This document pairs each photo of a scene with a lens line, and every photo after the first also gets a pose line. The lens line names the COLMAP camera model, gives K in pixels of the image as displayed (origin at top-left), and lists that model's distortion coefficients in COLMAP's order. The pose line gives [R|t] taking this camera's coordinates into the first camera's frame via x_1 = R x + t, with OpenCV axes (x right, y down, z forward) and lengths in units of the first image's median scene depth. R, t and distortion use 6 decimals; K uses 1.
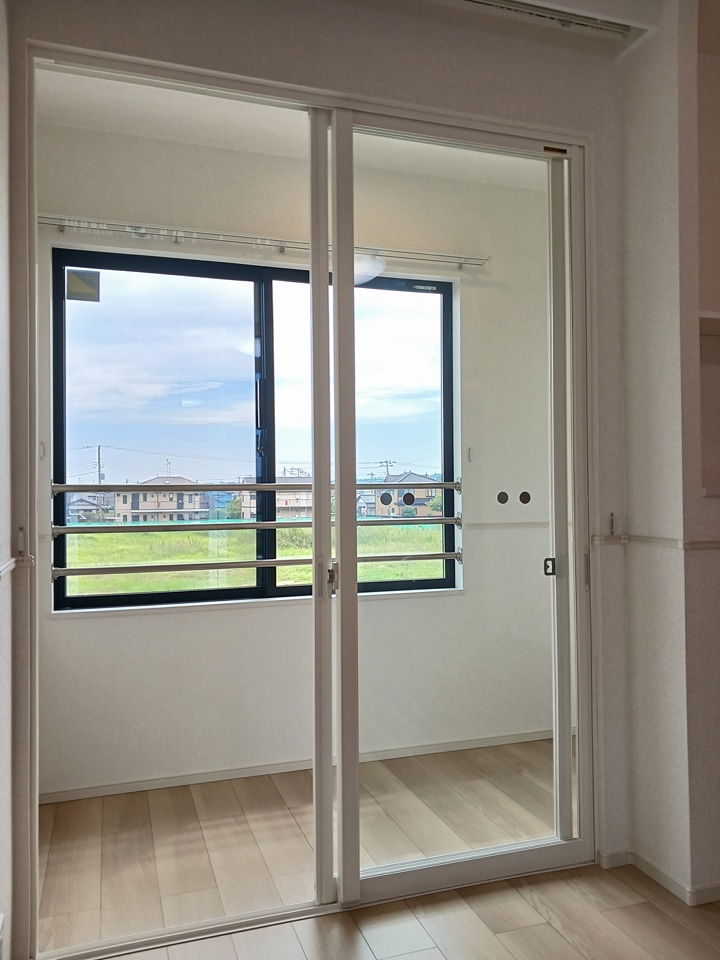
lens RADIAL K [[747.2, 0, 359.7], [0, 747.2, 474.9], [0, 0, 1]] dist [0.027828, 0.002606]
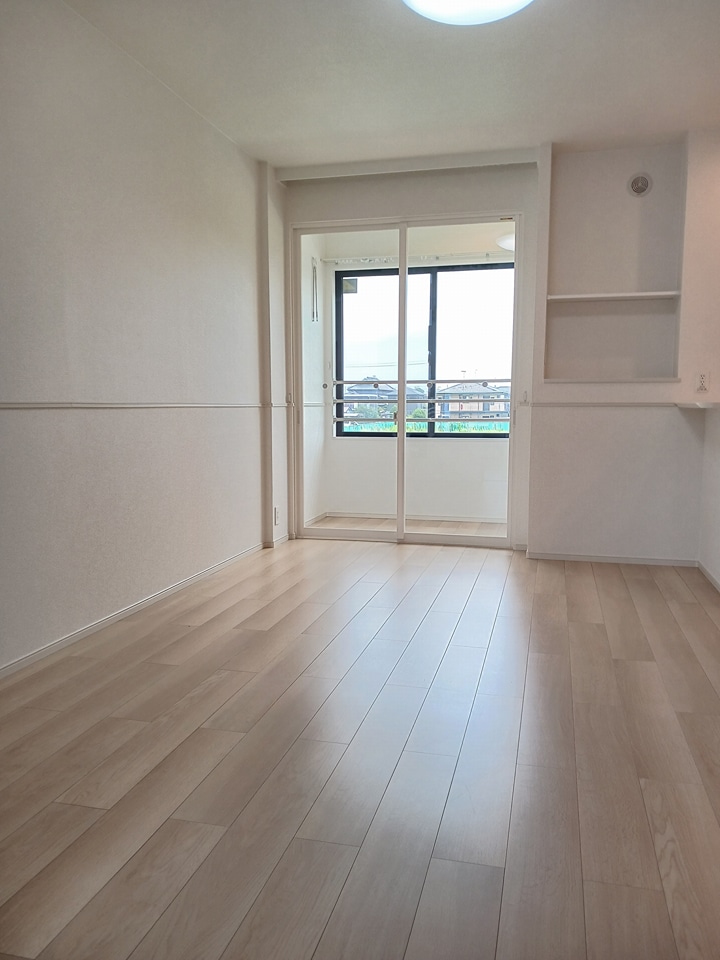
lens RADIAL K [[747.2, 0, 364.2], [0, 747.2, 484.9], [0, 0, 1]] dist [0.027828, 0.002606]
pose [[0.835151, 0.072535, -0.545217, 0.884563], [0.001460, 0.990970, 0.134075, 0.022333], [0.550019, -0.112769, 0.827504, -0.817420]]
